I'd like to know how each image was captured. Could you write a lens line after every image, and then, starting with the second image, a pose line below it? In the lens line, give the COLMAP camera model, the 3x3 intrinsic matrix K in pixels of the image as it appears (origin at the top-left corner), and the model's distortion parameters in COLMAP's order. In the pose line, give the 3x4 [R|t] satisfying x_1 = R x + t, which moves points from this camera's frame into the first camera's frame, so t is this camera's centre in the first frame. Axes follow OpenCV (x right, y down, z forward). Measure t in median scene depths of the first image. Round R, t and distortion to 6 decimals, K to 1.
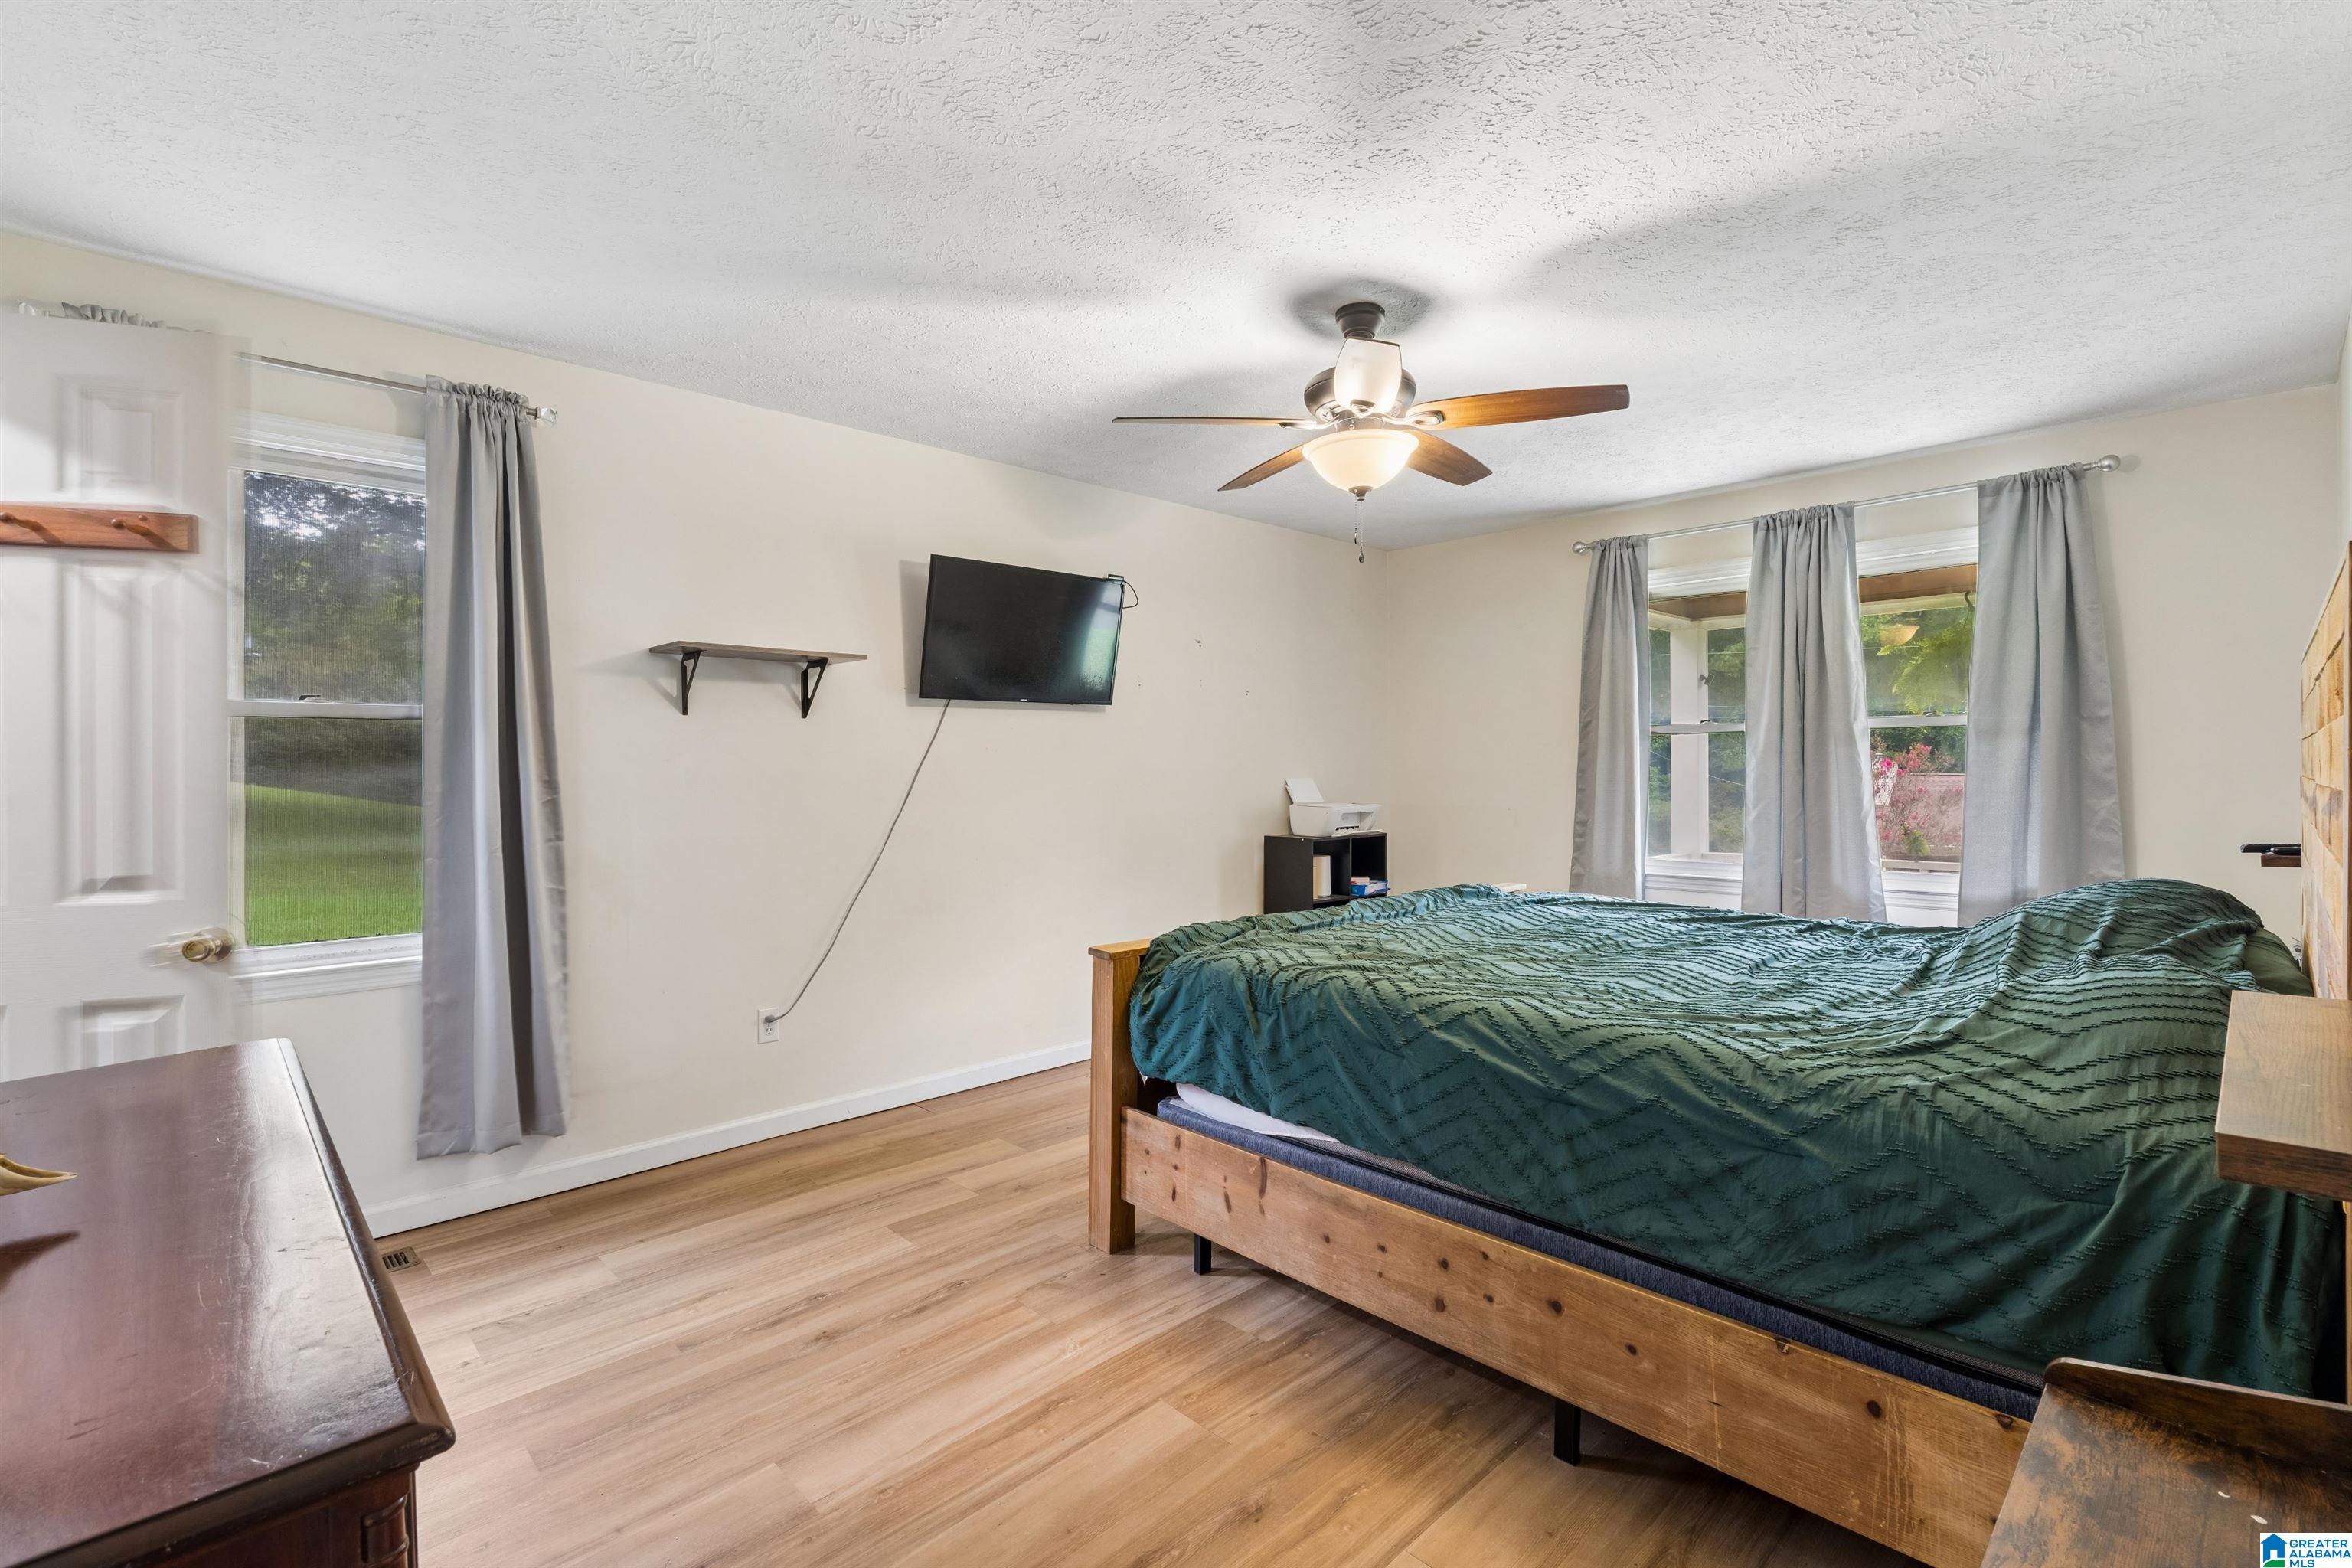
lens RADIAL K [[1065.7, 0, 1175.9], [0, 1065.7, 771.4], [0, 0, 1]] dist [-0.008393, 0.002144]
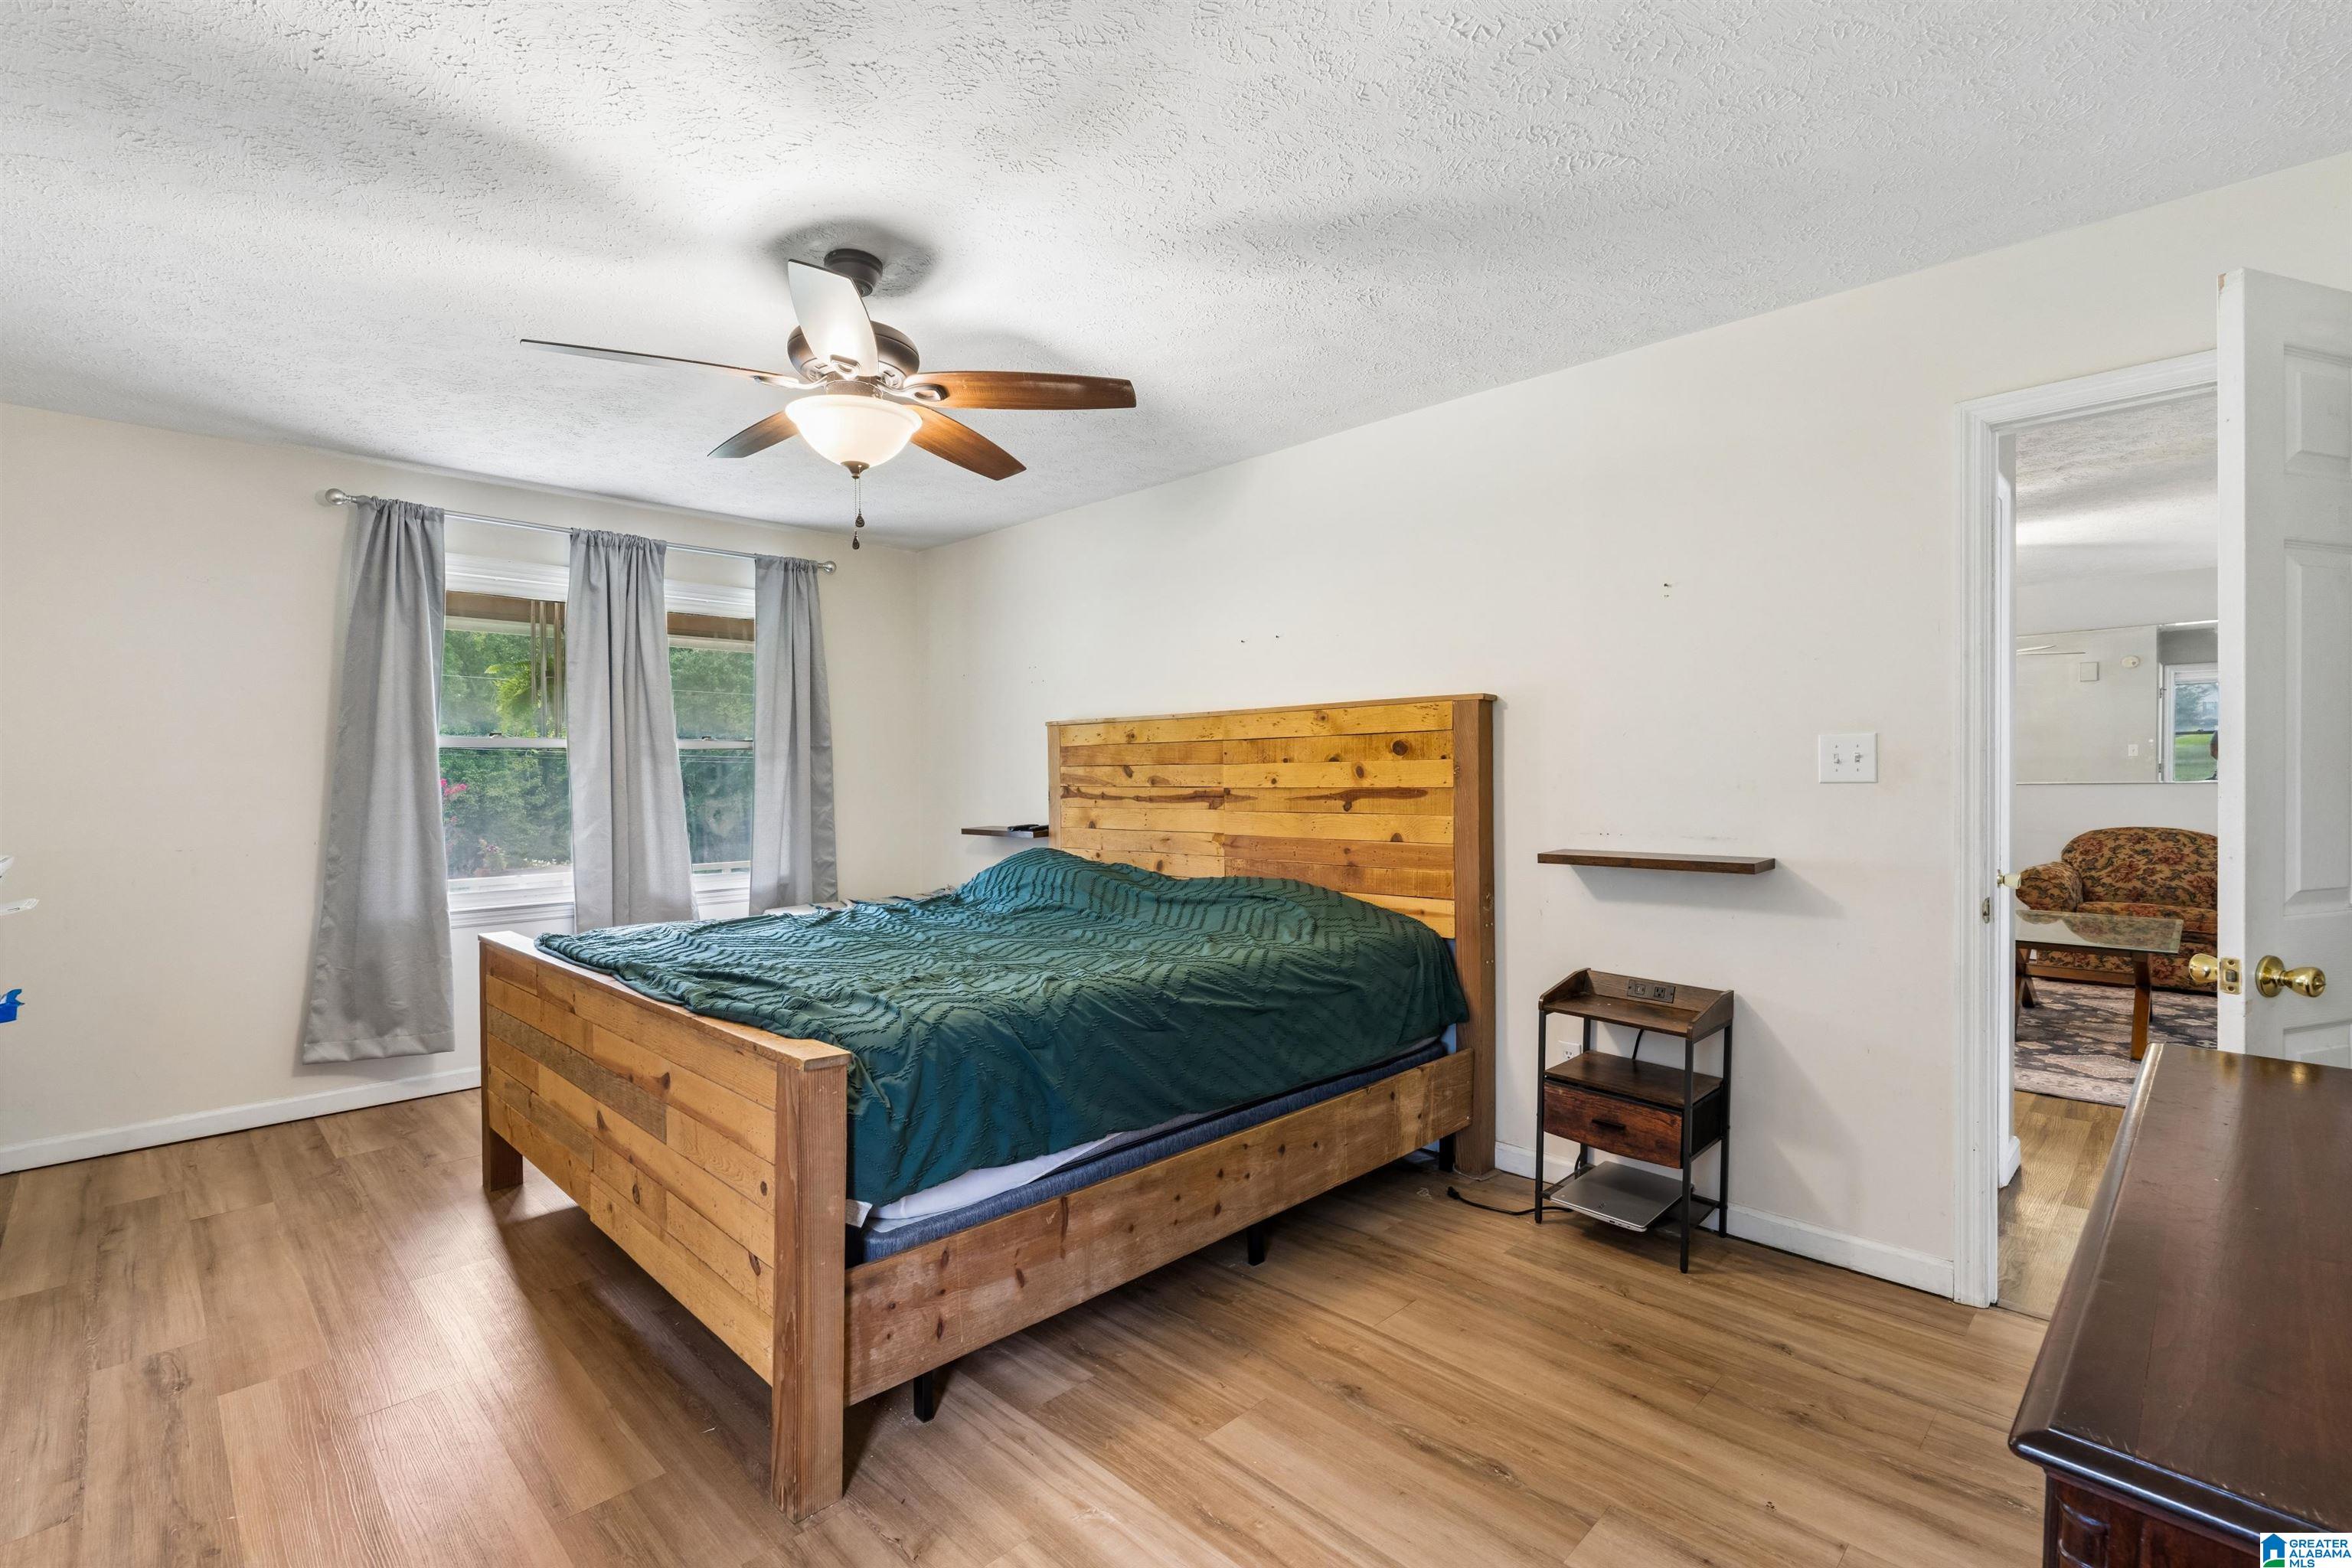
lens RADIAL K [[1065.7, 0, 1172.6], [0, 1065.7, 788.0], [0, 0, 1]] dist [-0.008393, 0.002144]
pose [[-0.026782, -0.006436, 0.999621, -0.834506], [0.011279, 0.999914, 0.006740, -0.002416], [-0.999578, 0.011455, -0.026707, 0.902218]]
